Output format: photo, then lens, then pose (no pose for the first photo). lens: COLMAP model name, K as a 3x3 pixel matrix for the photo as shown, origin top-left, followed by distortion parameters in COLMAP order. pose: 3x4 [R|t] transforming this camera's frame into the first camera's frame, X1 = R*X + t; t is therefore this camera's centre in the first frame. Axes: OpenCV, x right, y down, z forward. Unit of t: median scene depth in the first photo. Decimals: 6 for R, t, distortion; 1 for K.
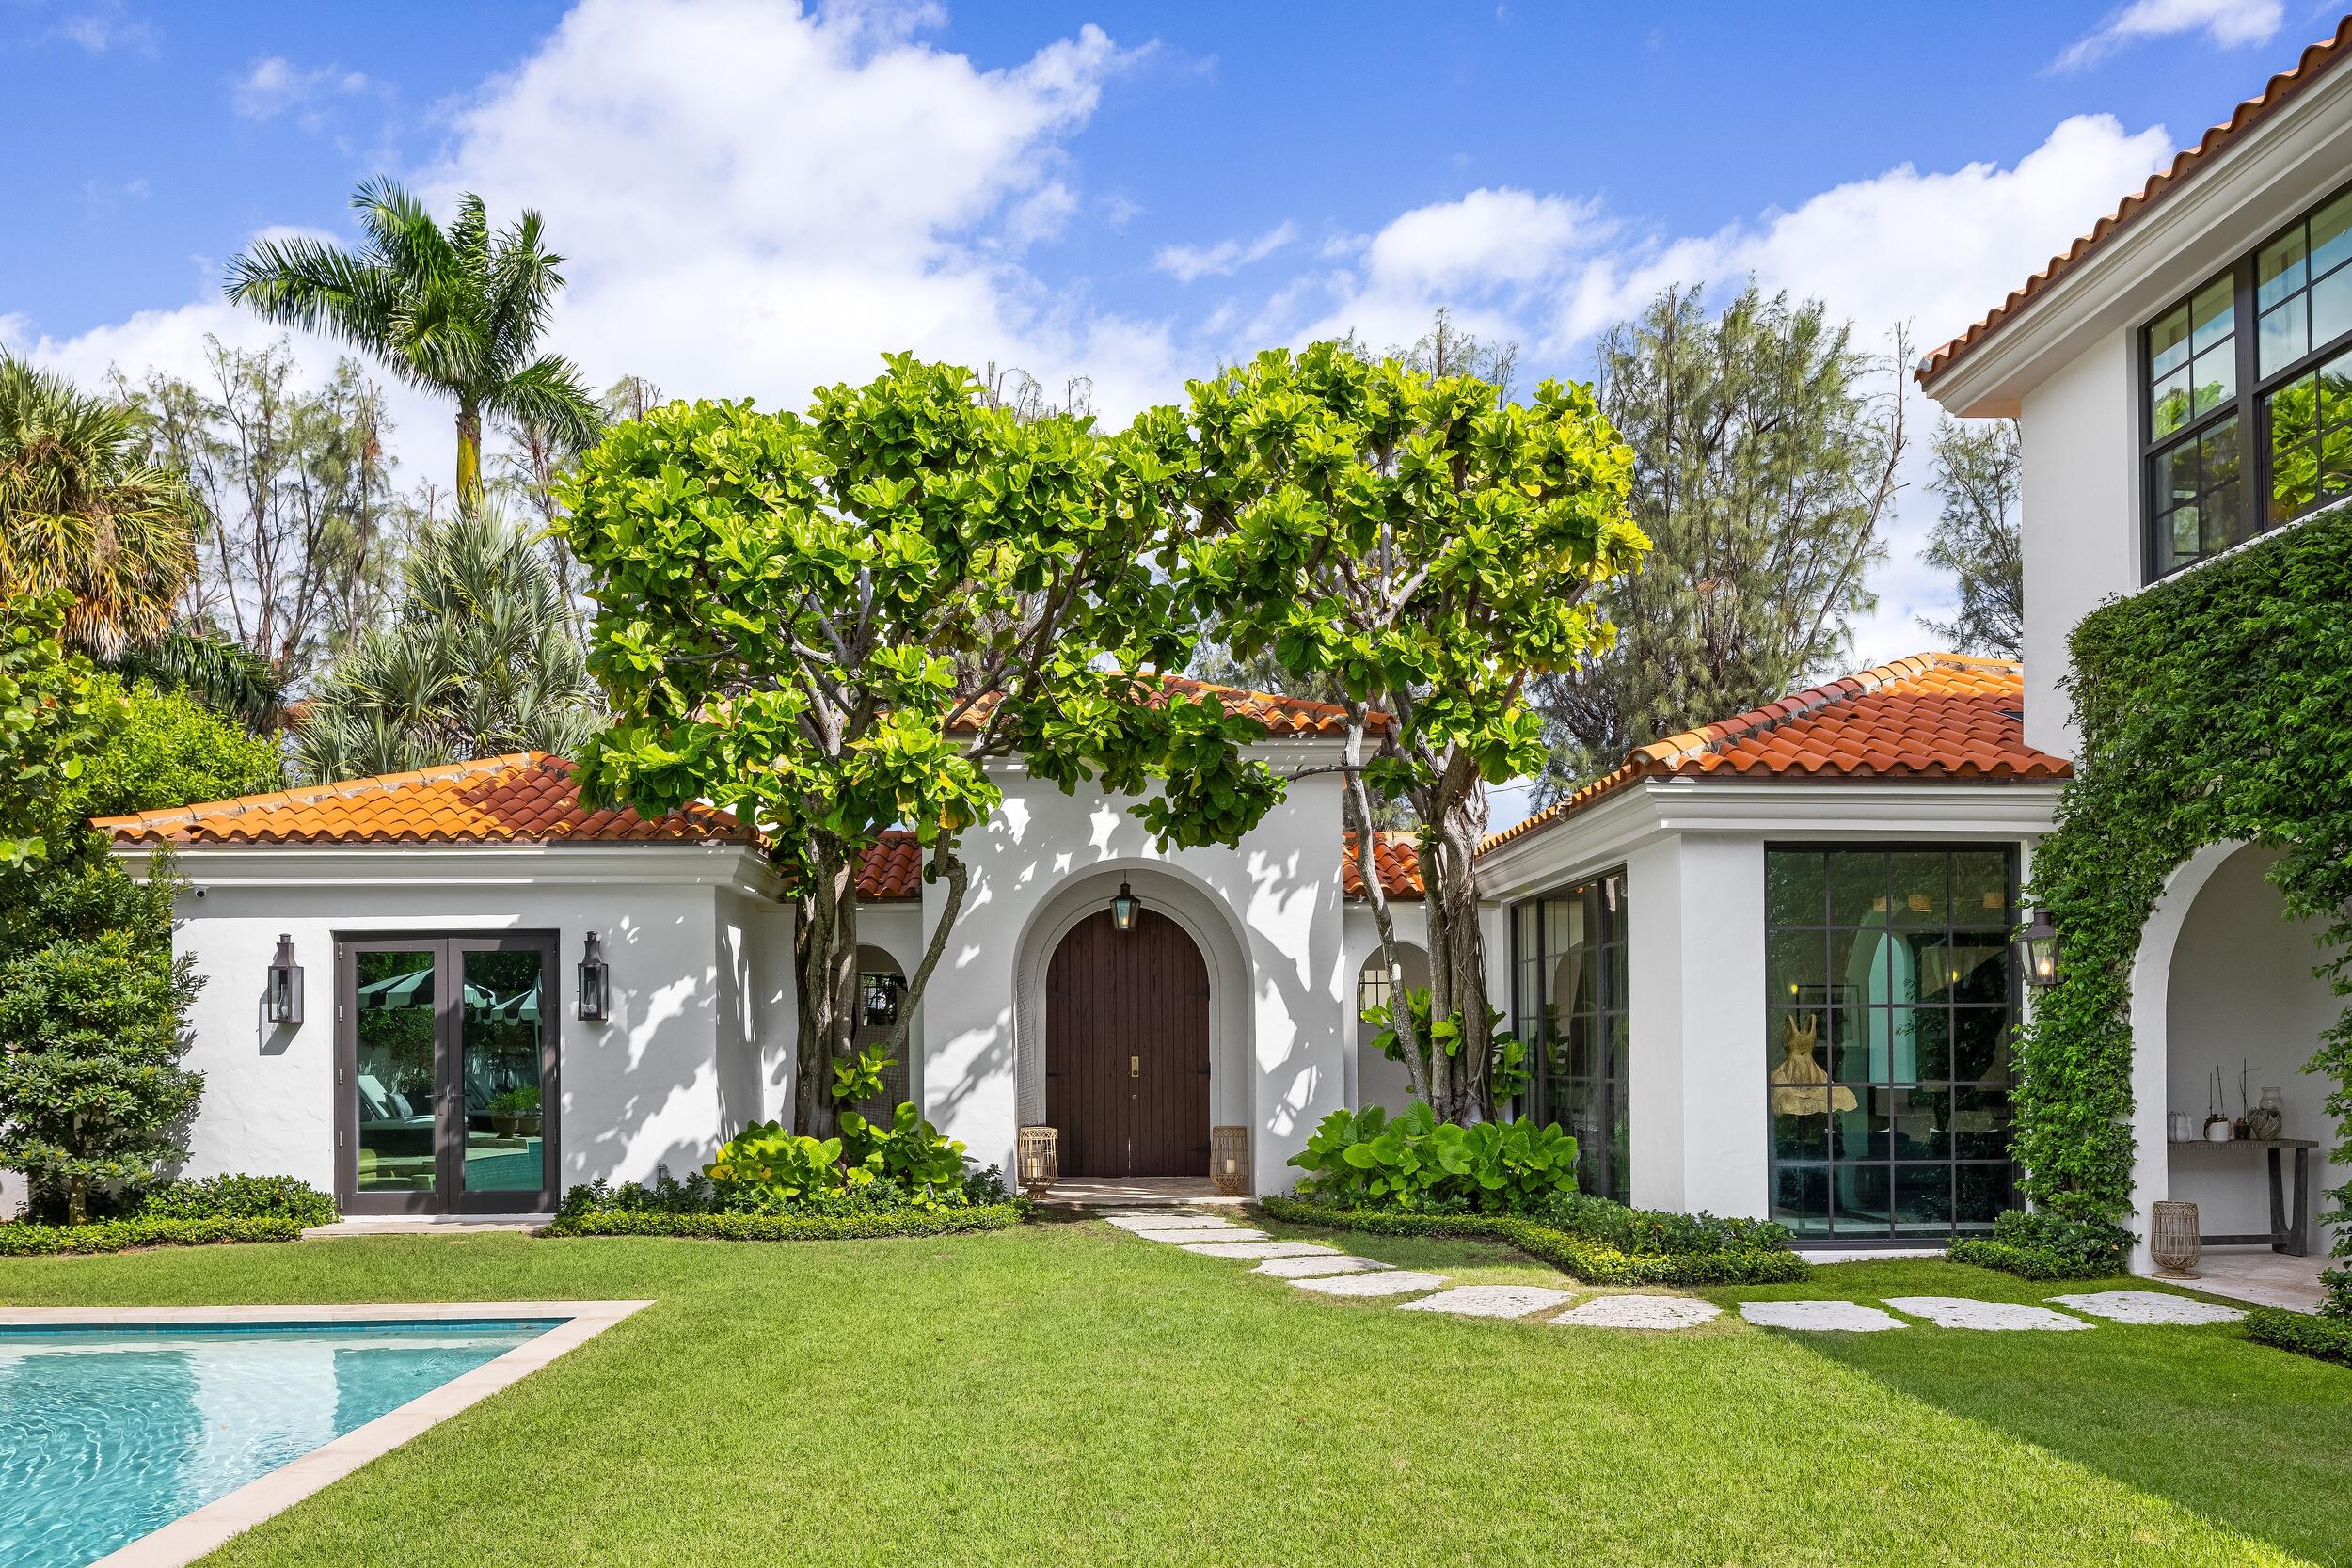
lens RADIAL K [[1630.6, 0, 1171.1], [0, 1630.6, 1021.8], [0, 0, 1]] dist [-0.001092, -0.002758]
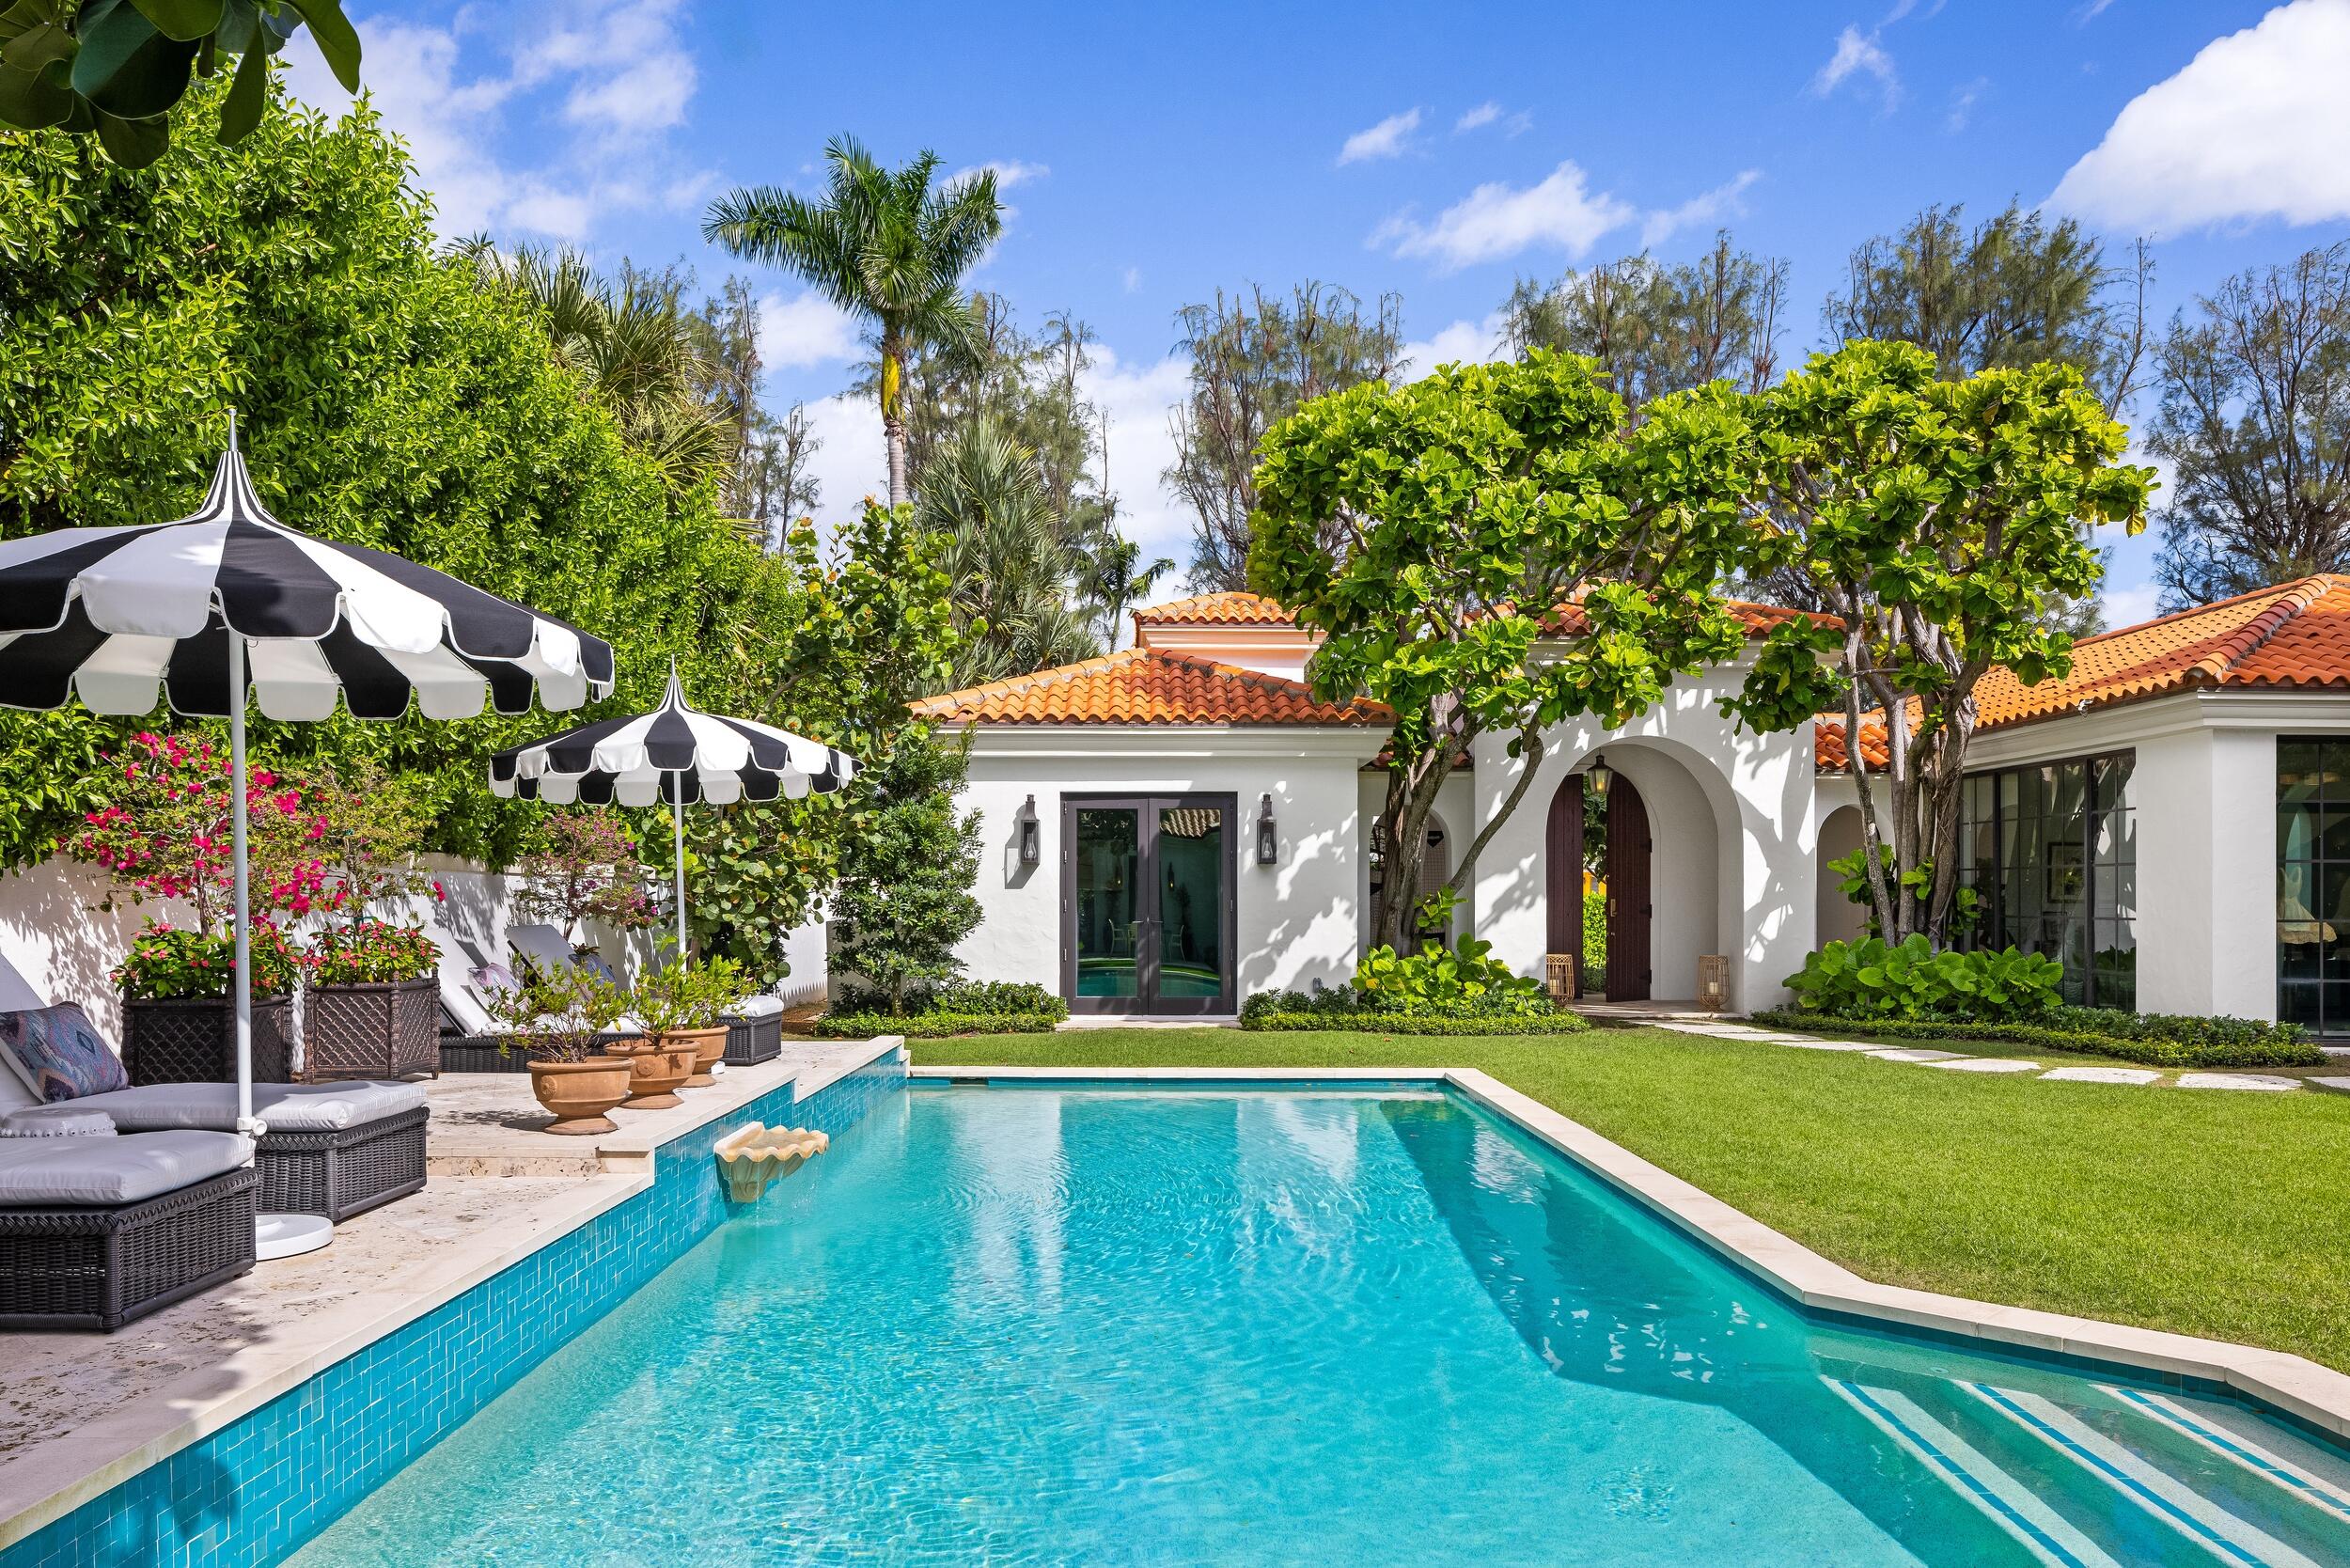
lens RADIAL K [[1621.9, 0, 1176.6], [0, 1621.9, 886.0], [0, 0, 1]] dist [-0.004443, -0.003061]
pose [[0.999280, 0.009471, -0.036726, -0.385658], [-0.009185, 0.999926, 0.007927, 0.007126], [0.036798, -0.007584, 0.999294, -0.275476]]
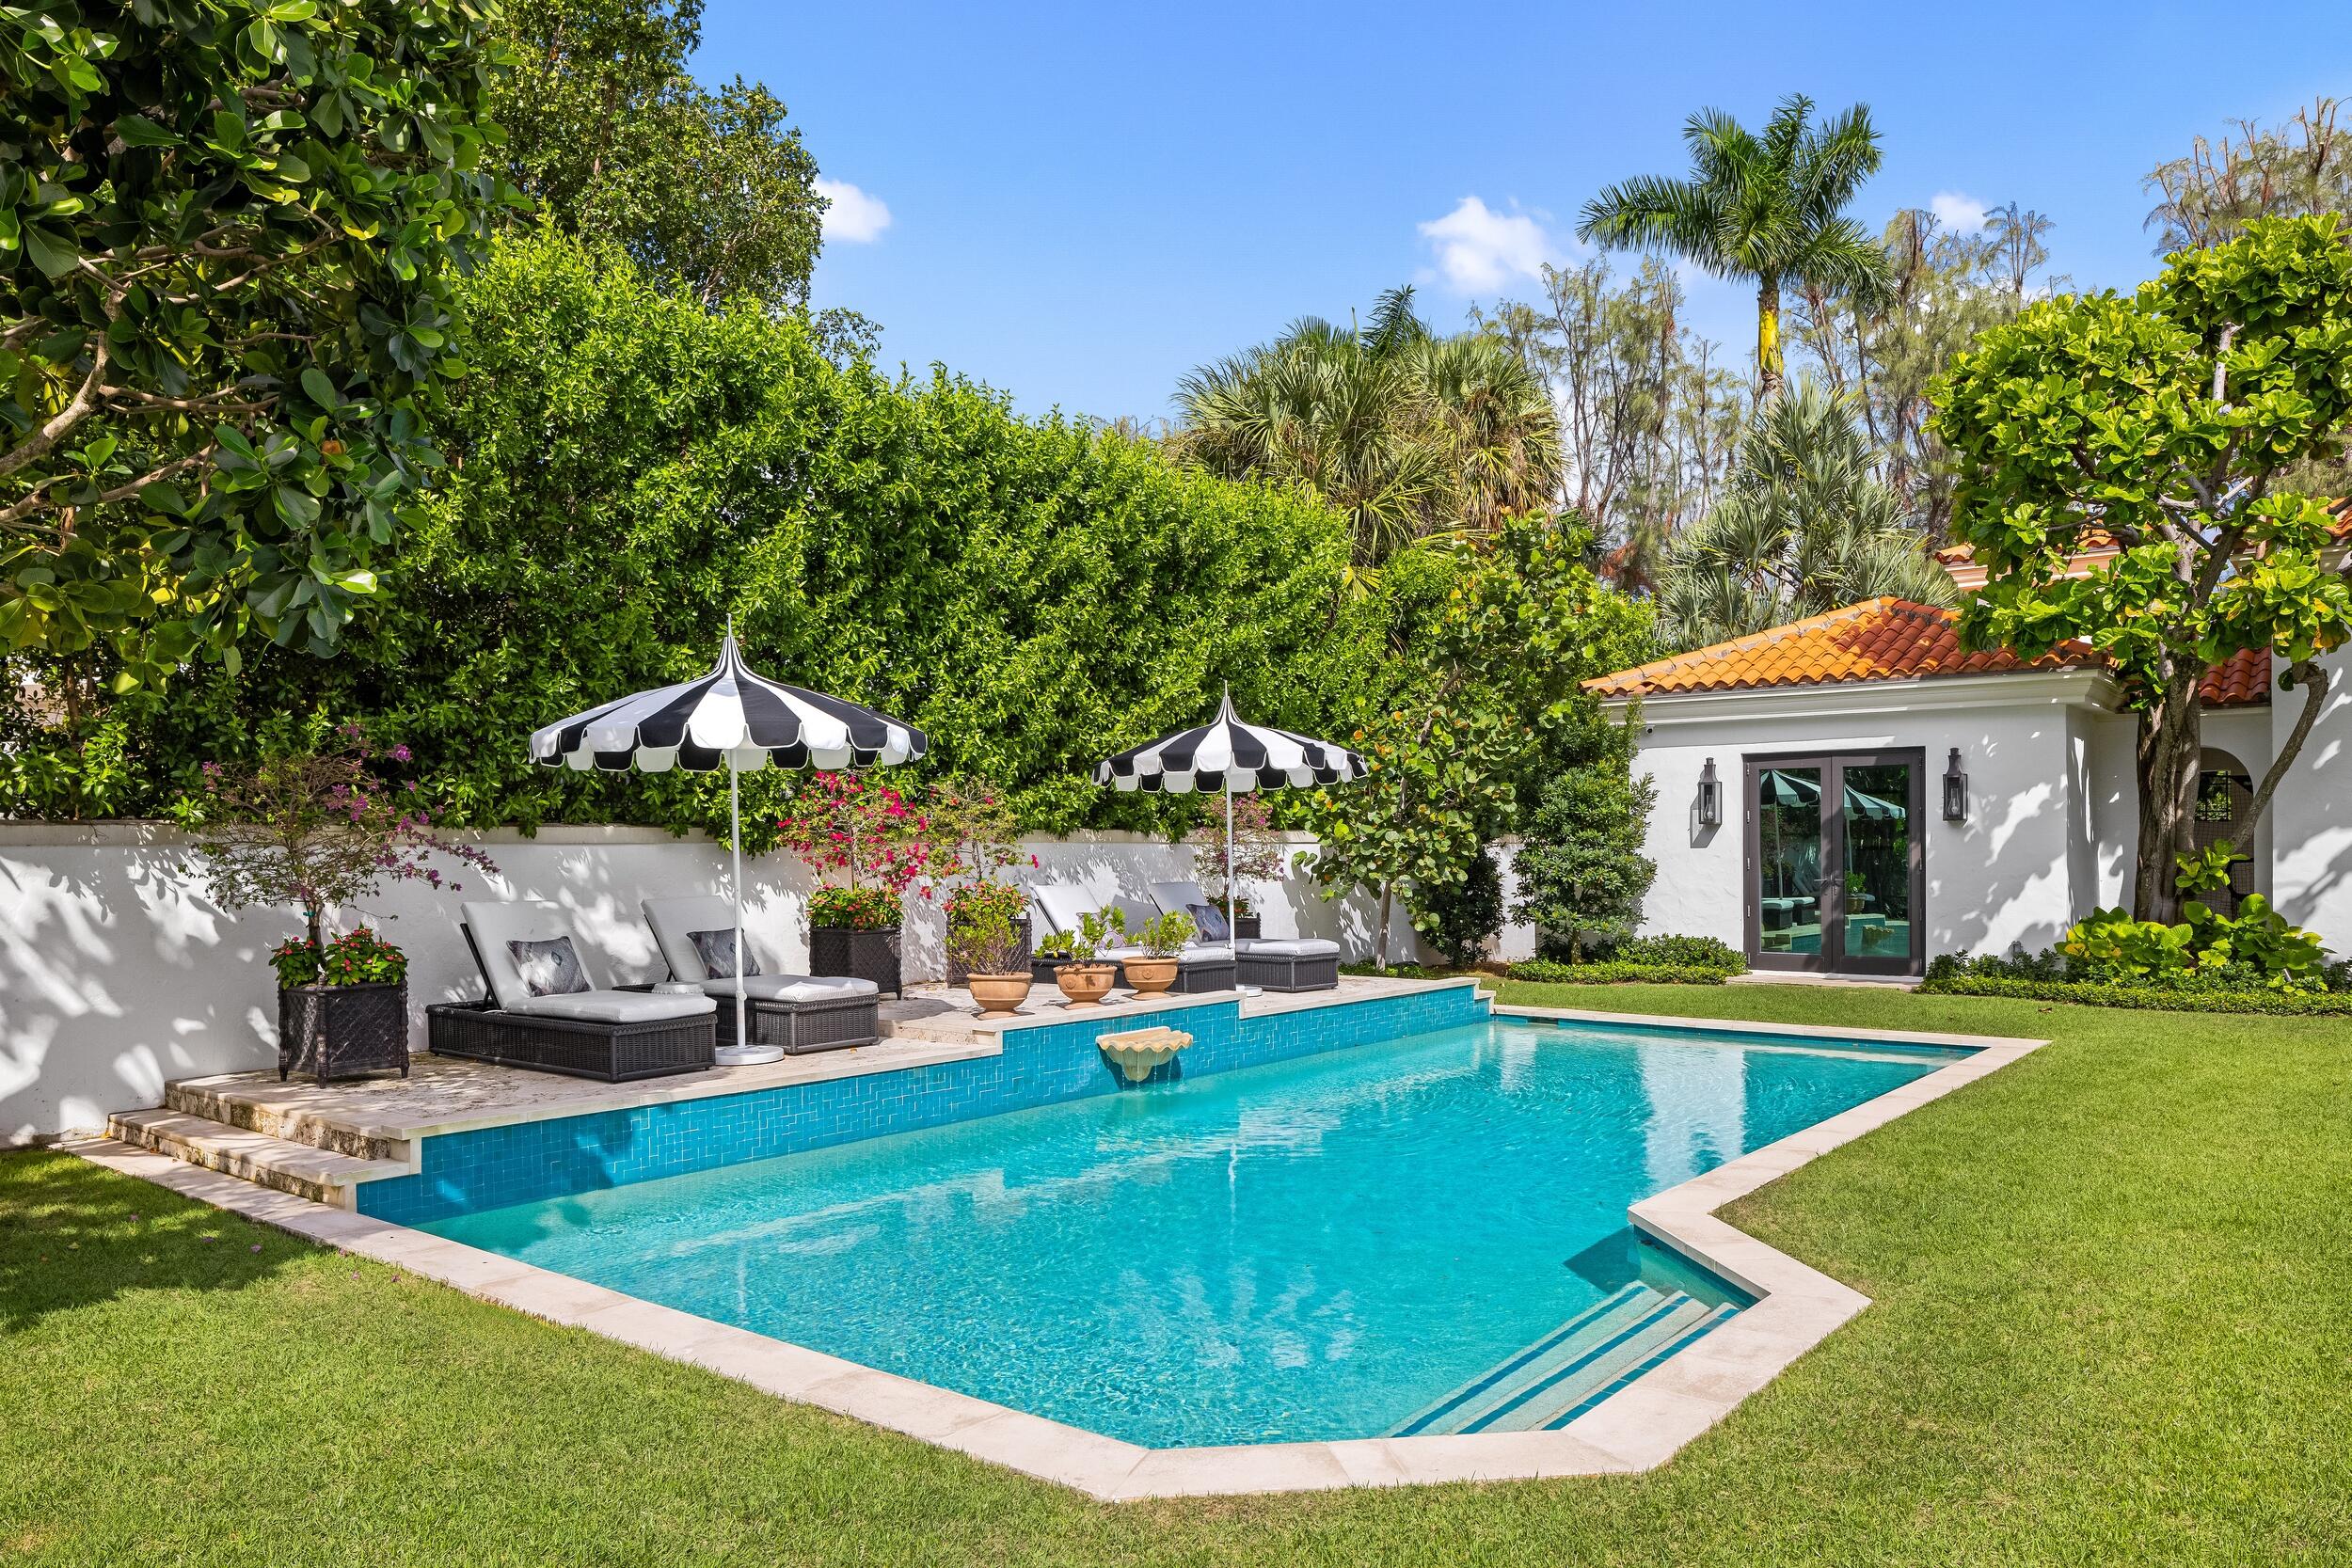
lens RADIAL K [[1628.7, 0, 1150.1], [0, 1628.7, 849.7], [0, 0, 1]] dist [-0.003461, -0.001685]
pose [[0.753495, 0.005429, -0.657432, -0.007789], [0.008728, 0.999795, 0.018260, -0.006612], [0.657396, -0.019497, 0.753293, -0.320892]]
